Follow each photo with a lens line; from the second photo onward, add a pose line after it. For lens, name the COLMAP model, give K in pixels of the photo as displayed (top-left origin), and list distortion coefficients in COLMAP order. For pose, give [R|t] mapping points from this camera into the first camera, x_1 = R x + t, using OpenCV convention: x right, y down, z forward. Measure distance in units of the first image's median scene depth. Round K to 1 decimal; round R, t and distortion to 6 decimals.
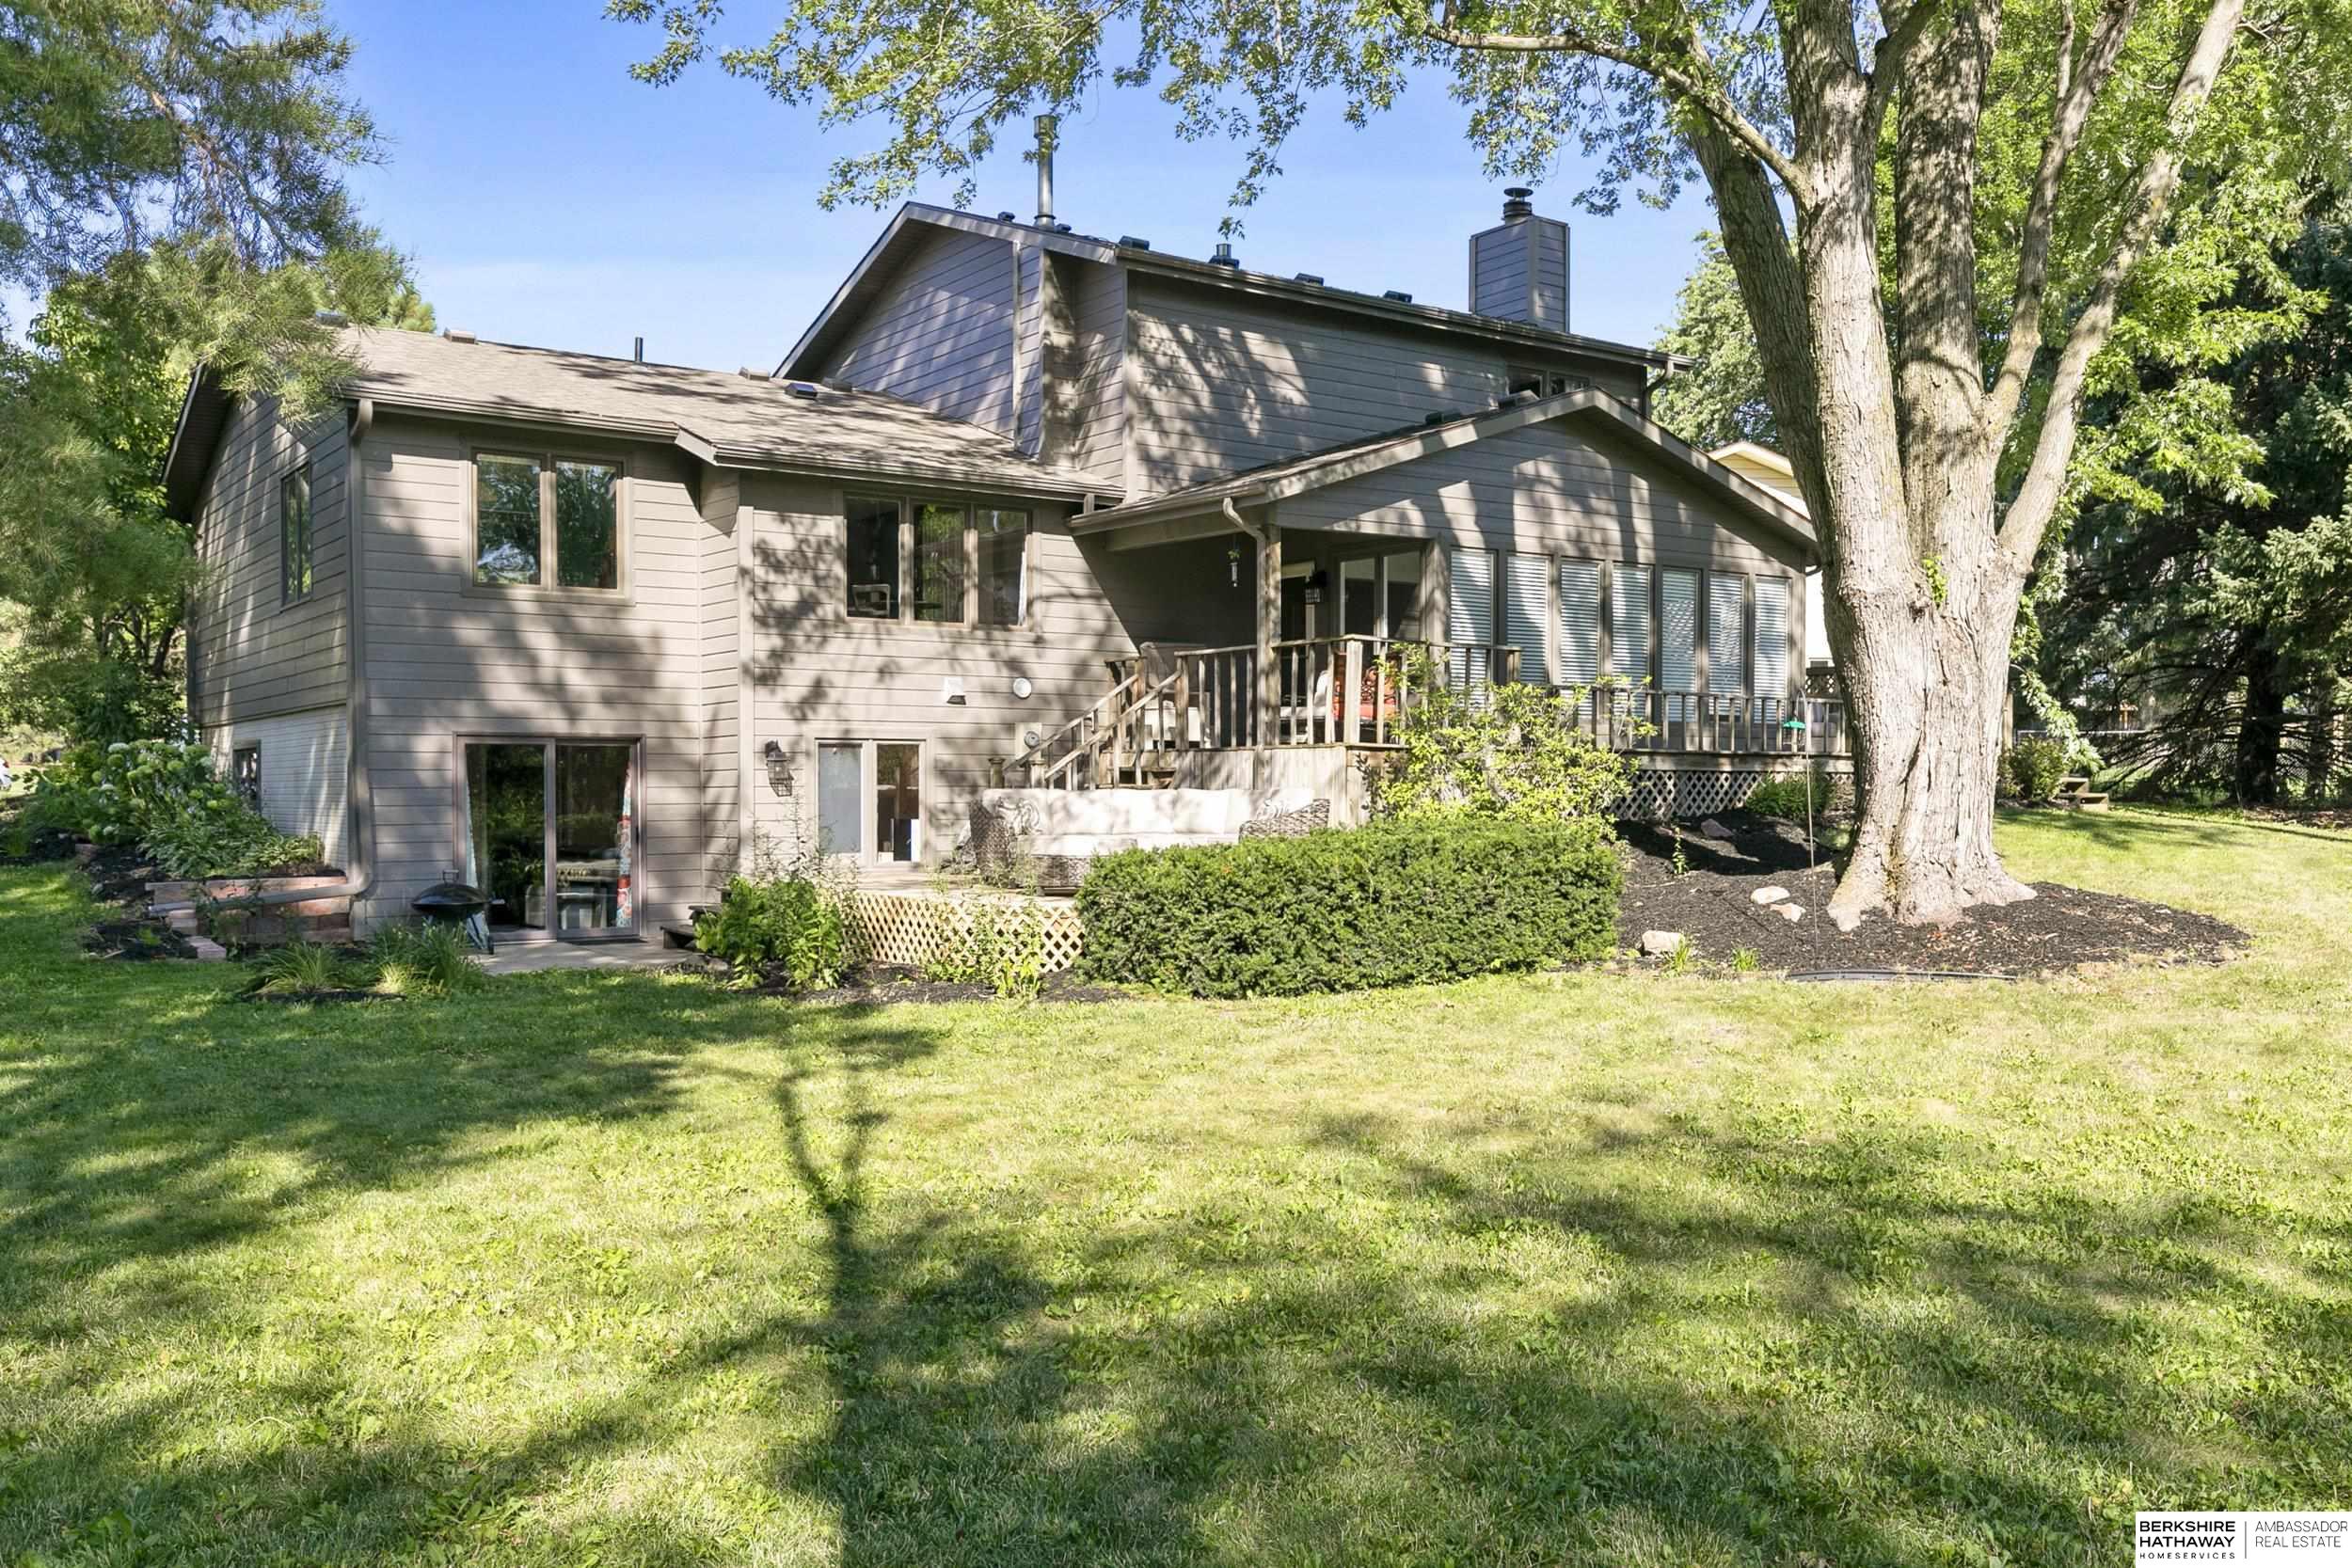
lens RADIAL K [[1976.6, 0, 1177.6], [0, 1976.6, 800.4], [0, 0, 1]] dist [-0.016162, -0.000661]
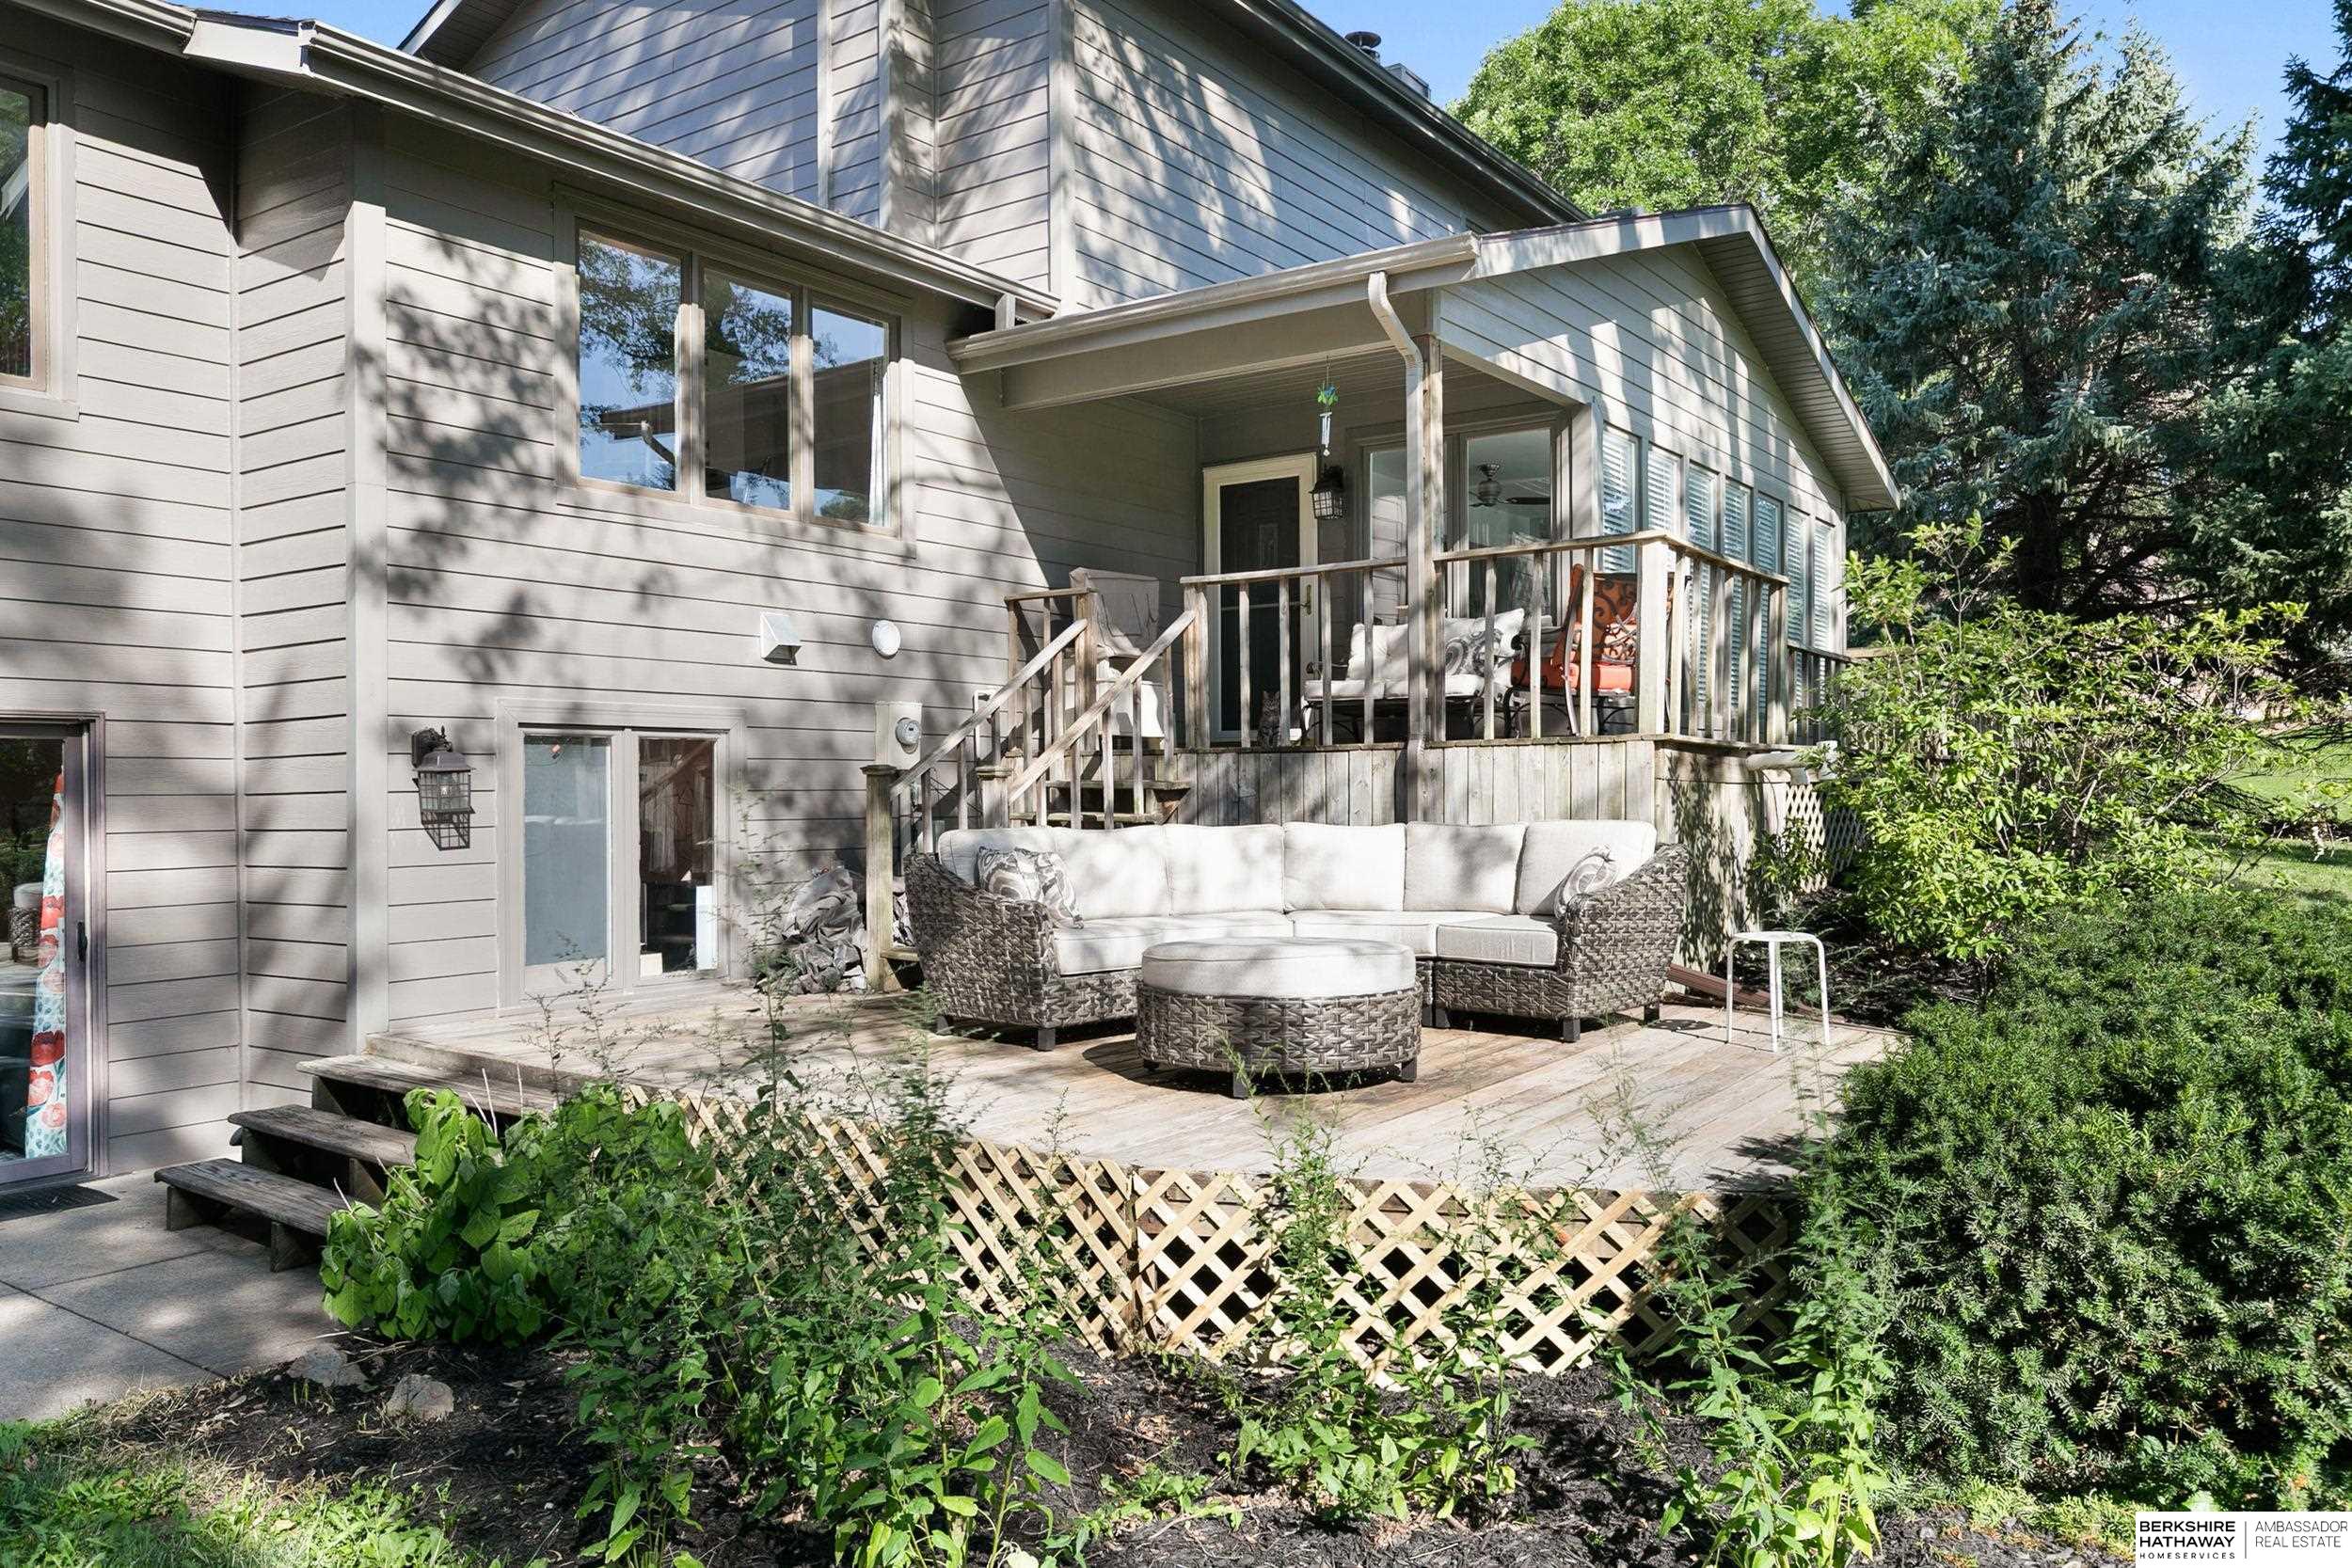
lens RADIAL K [[1731.1, 0, 1164.7], [0, 1731.1, 761.9], [0, 0, 1]] dist [0.007428, 0.002051]
pose [[0.948144, 0.003223, 0.317825, -0.165695], [0.005691, 0.999616, -0.027115, -0.009423], [-0.317790, 0.027518, 0.947762, 0.550488]]
